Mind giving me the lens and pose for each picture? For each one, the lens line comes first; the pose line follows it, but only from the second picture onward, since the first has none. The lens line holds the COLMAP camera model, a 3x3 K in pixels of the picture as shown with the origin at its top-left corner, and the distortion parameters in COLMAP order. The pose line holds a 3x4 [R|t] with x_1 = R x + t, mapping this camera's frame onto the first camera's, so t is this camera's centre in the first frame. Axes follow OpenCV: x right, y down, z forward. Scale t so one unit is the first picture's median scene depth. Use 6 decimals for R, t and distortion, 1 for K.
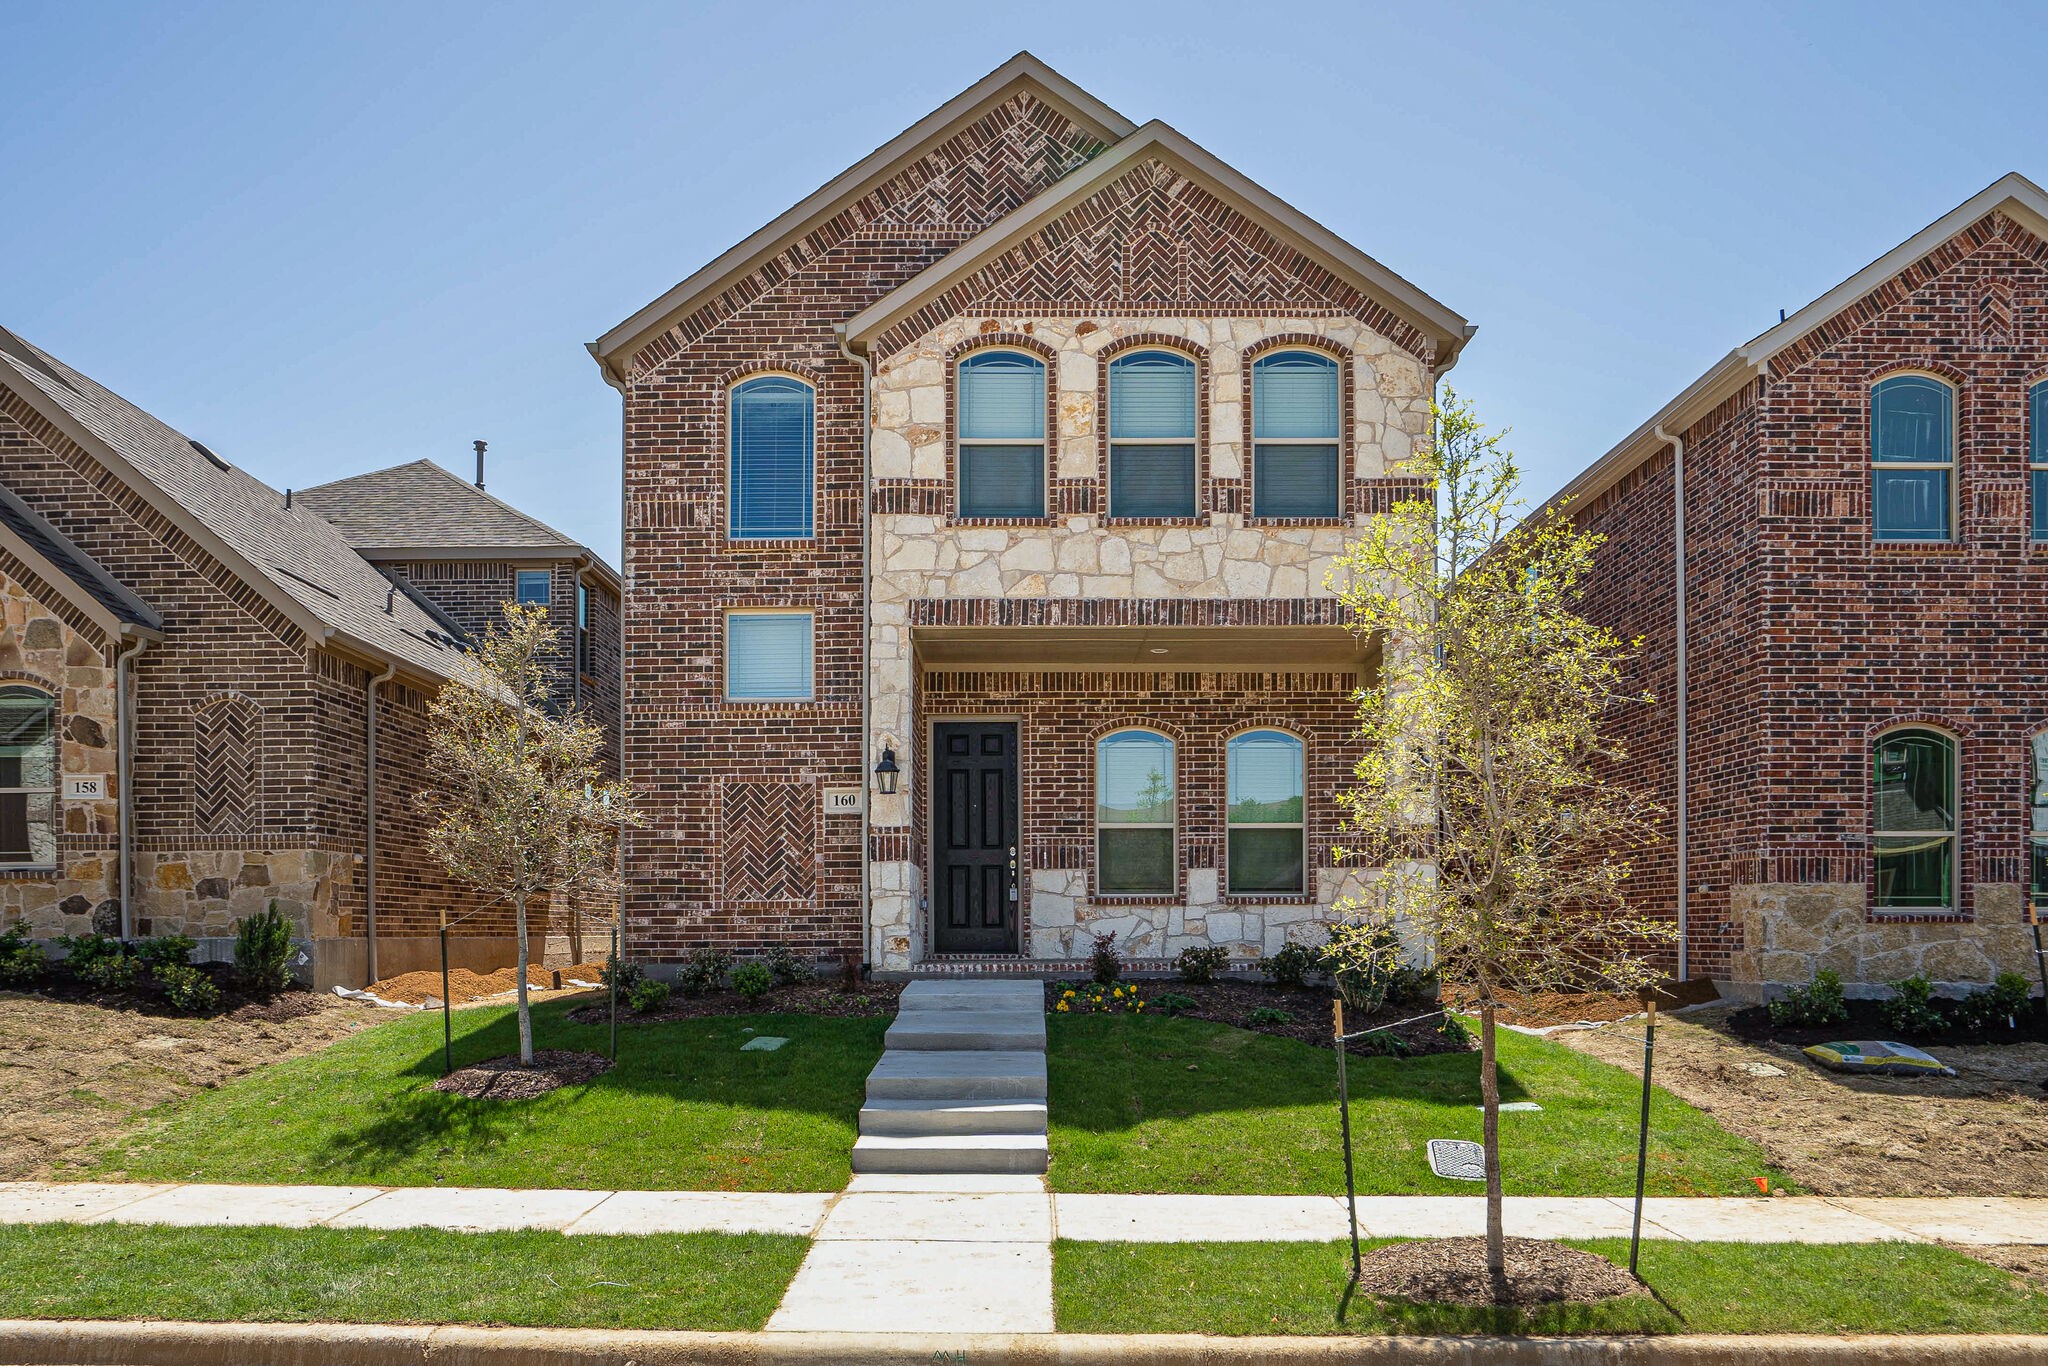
lens RADIAL K [[1451.5, 0, 1001.7], [0, 1451.5, 928.3], [0, 0, 1]] dist [-0.056709, 0.039226]
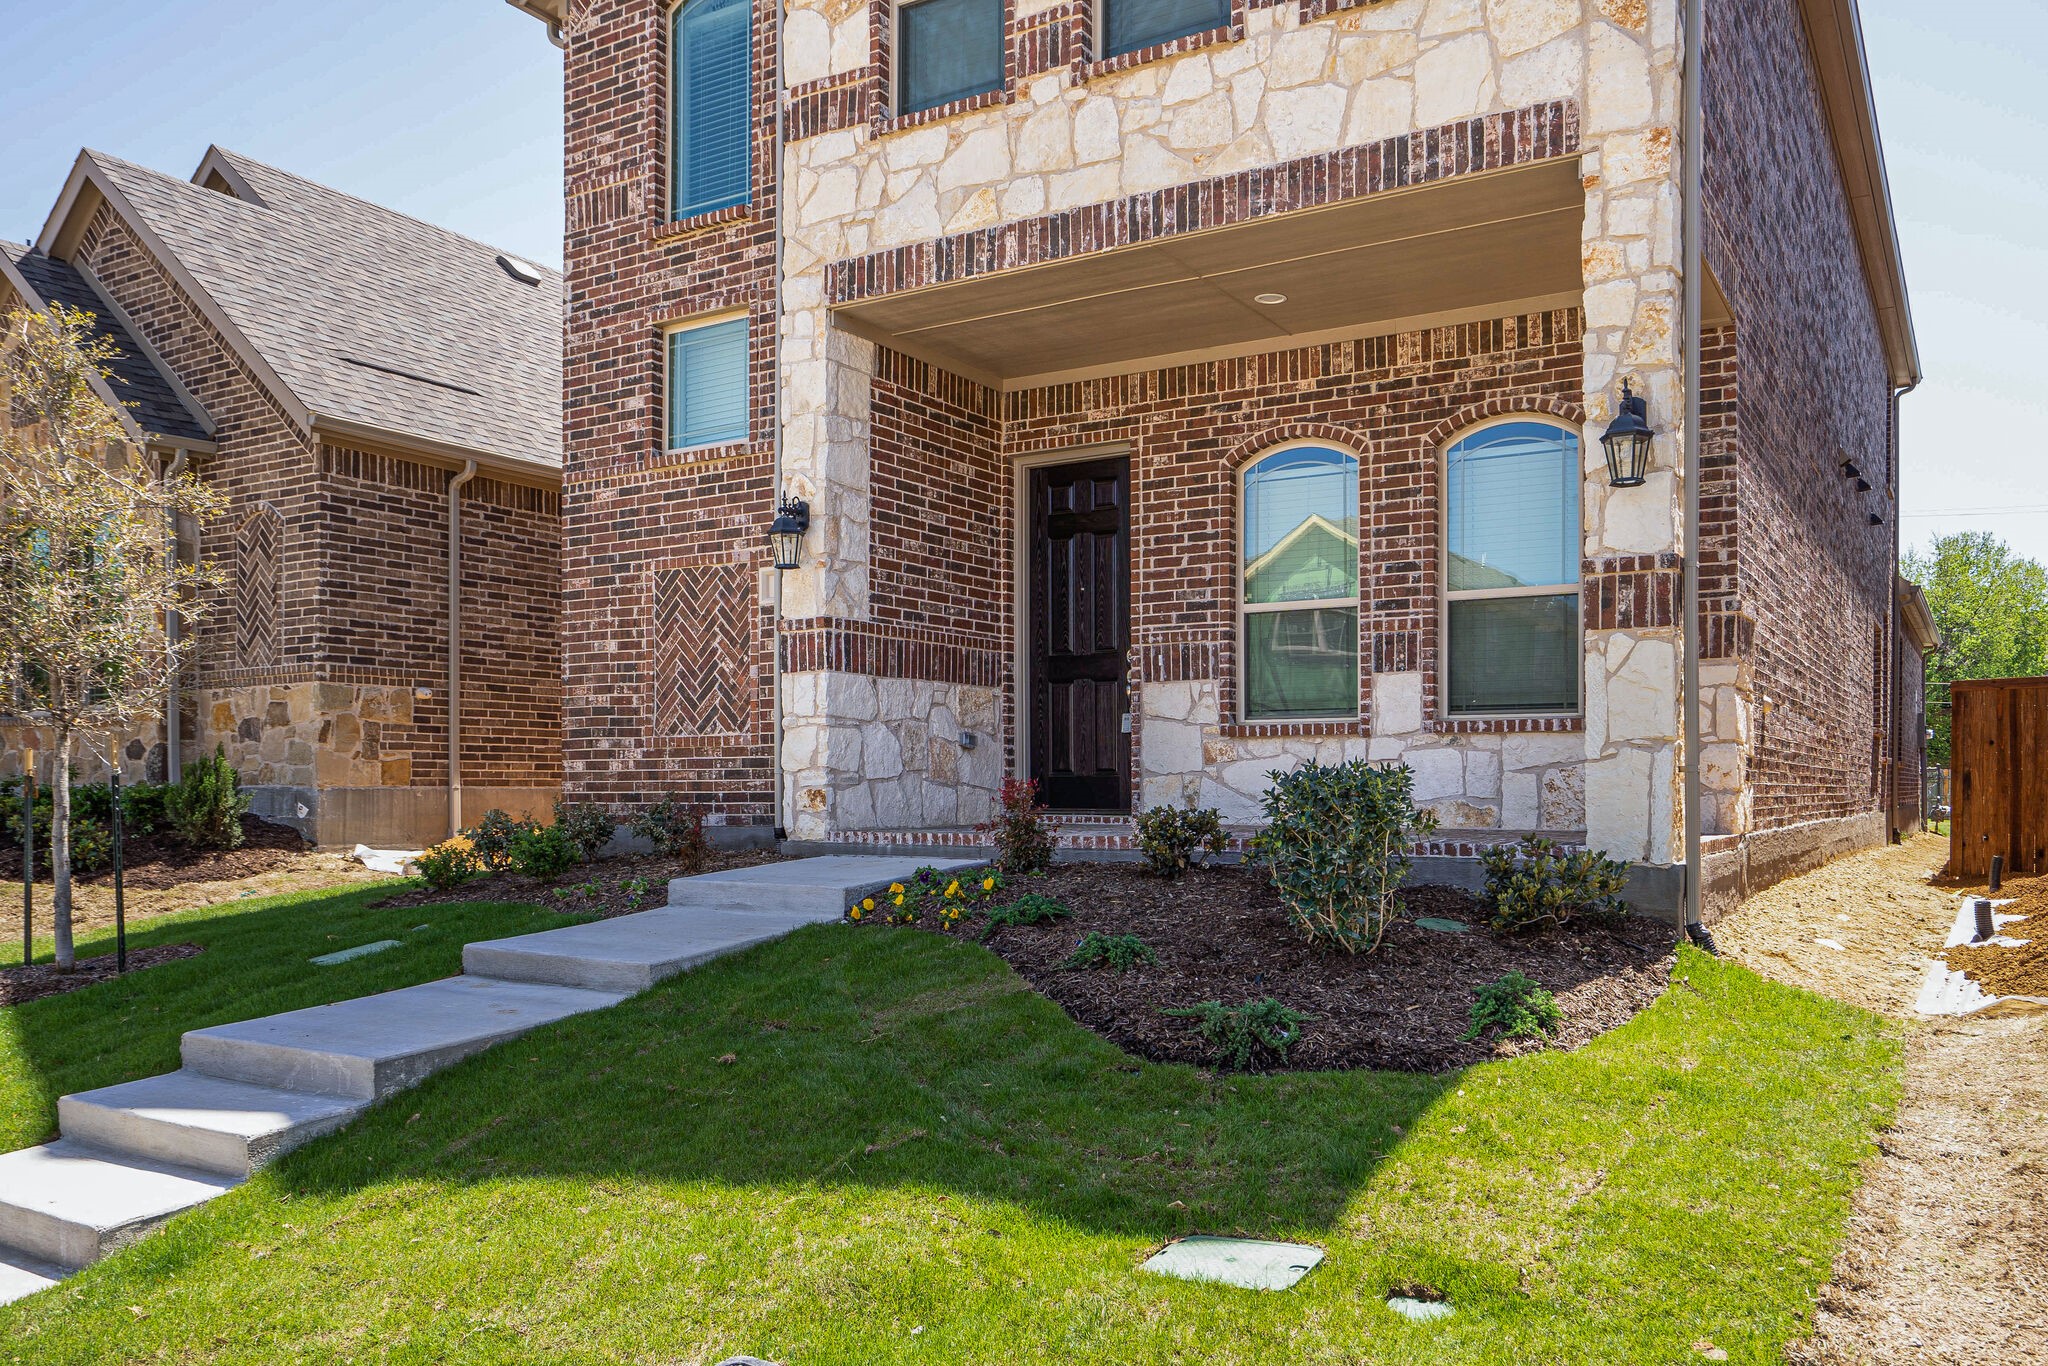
lens RADIAL K [[1479.7, 0, 1161.6], [0, 1479.7, 779.4], [0, 0, 1]] dist [-0.030159, 0.050346]
pose [[0.878397, 0.001285, -0.477929, 0.372889], [-0.001351, 0.999999, 0.000207, 0.001680], [0.477929, 0.000464, 0.878398, 0.482144]]
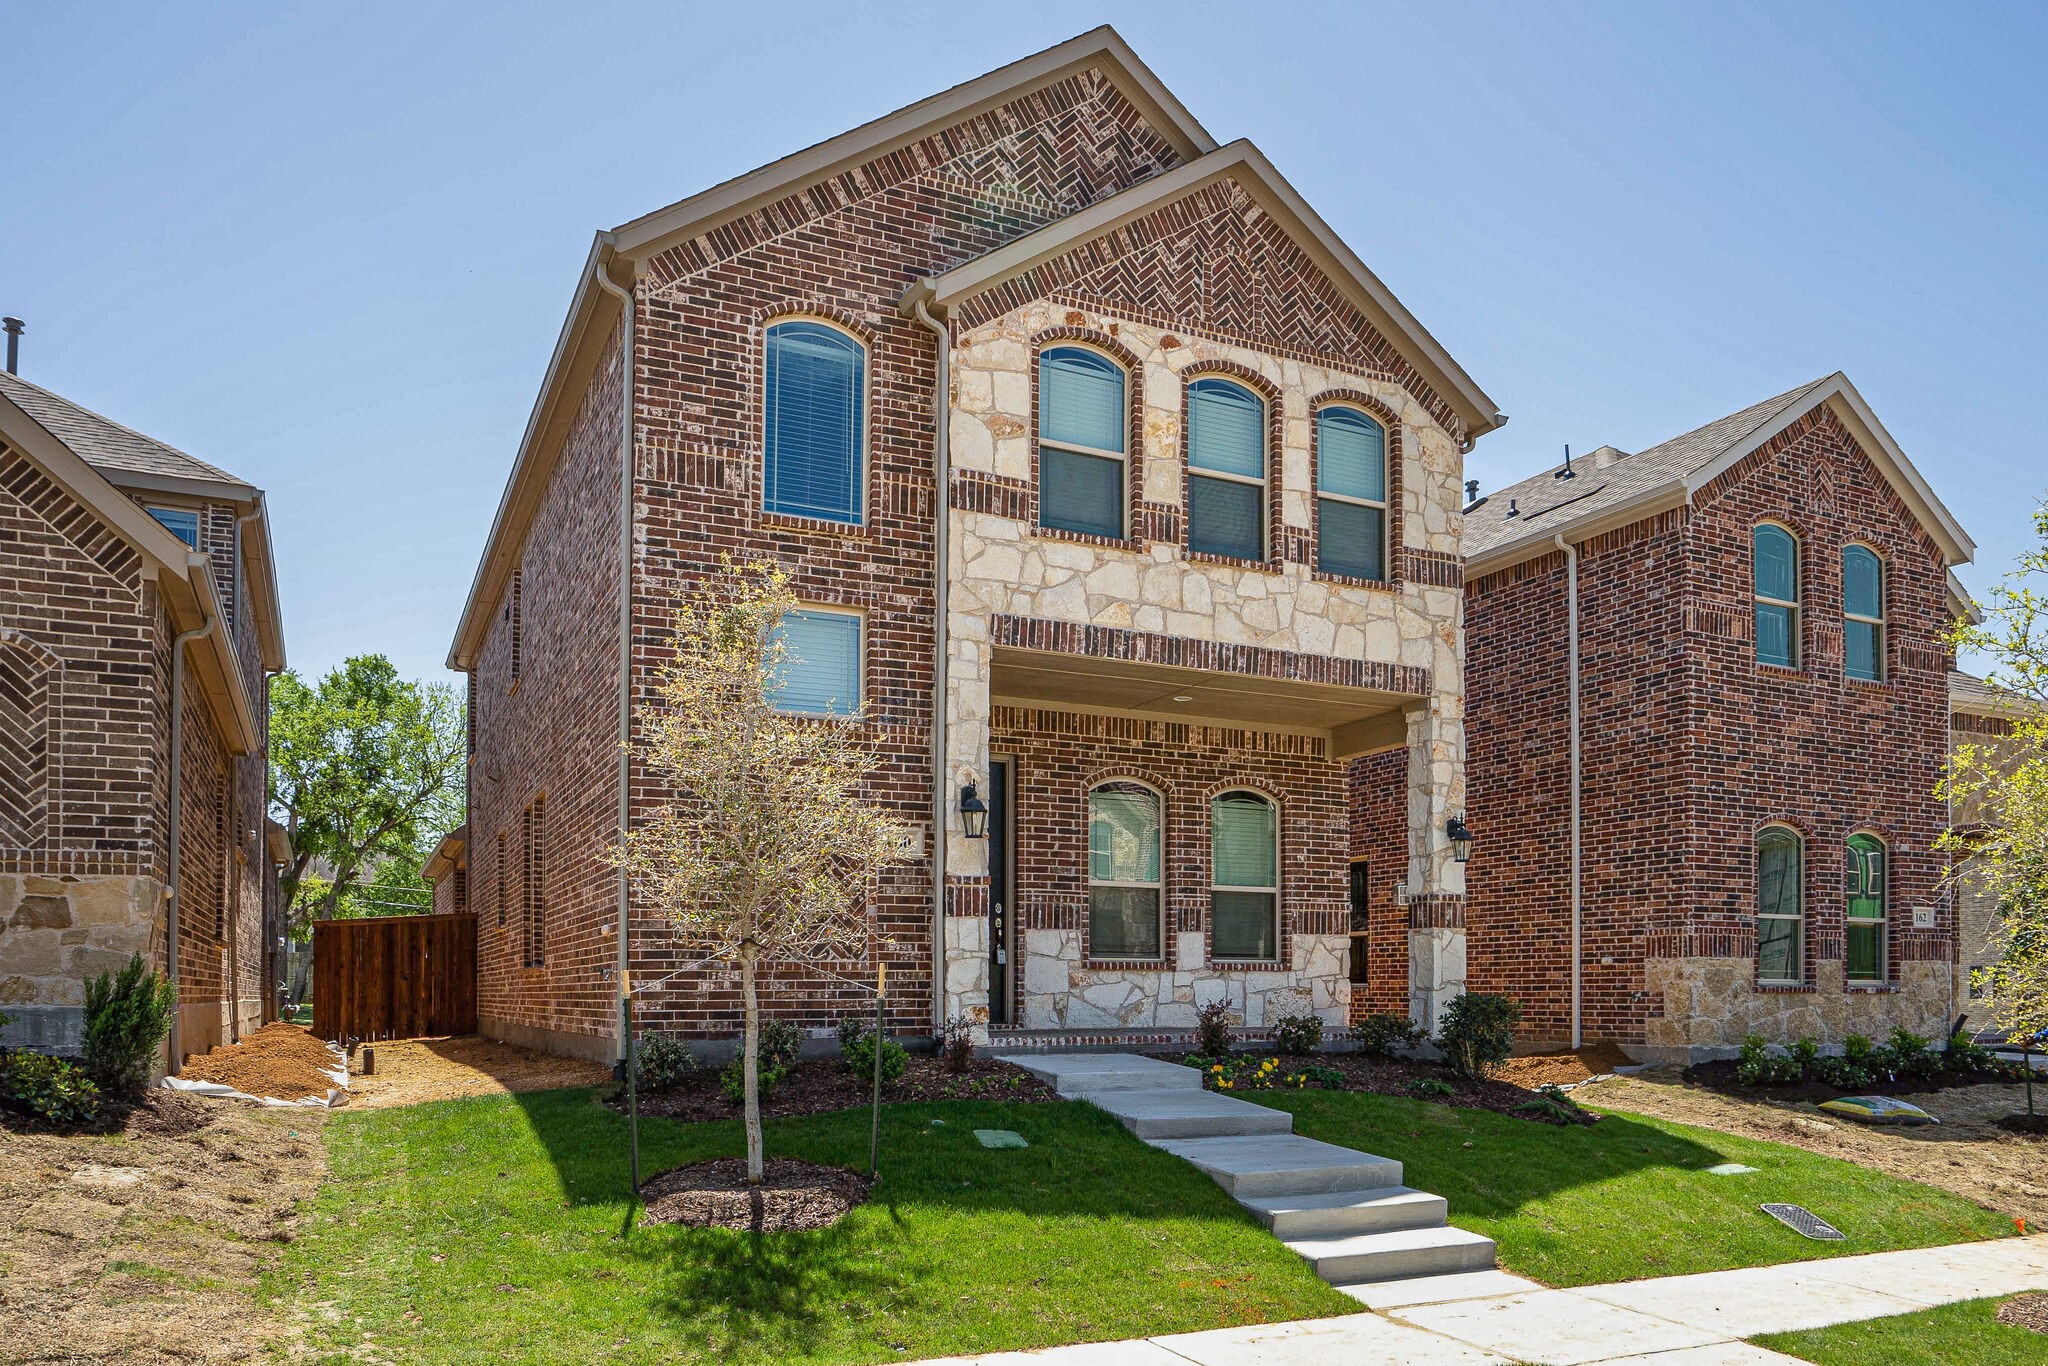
lens RADIAL K [[1499.2, 0, 1074.1], [0, 1499.2, 967.9], [0, 0, 1]] dist [-0.063764, 0.042298]
pose [[0.888505, 0.010960, 0.458735, -0.414923], [-0.004560, 0.999876, -0.015058, -0.003261], [-0.458844, 0.011287, 0.888445, 0.186074]]
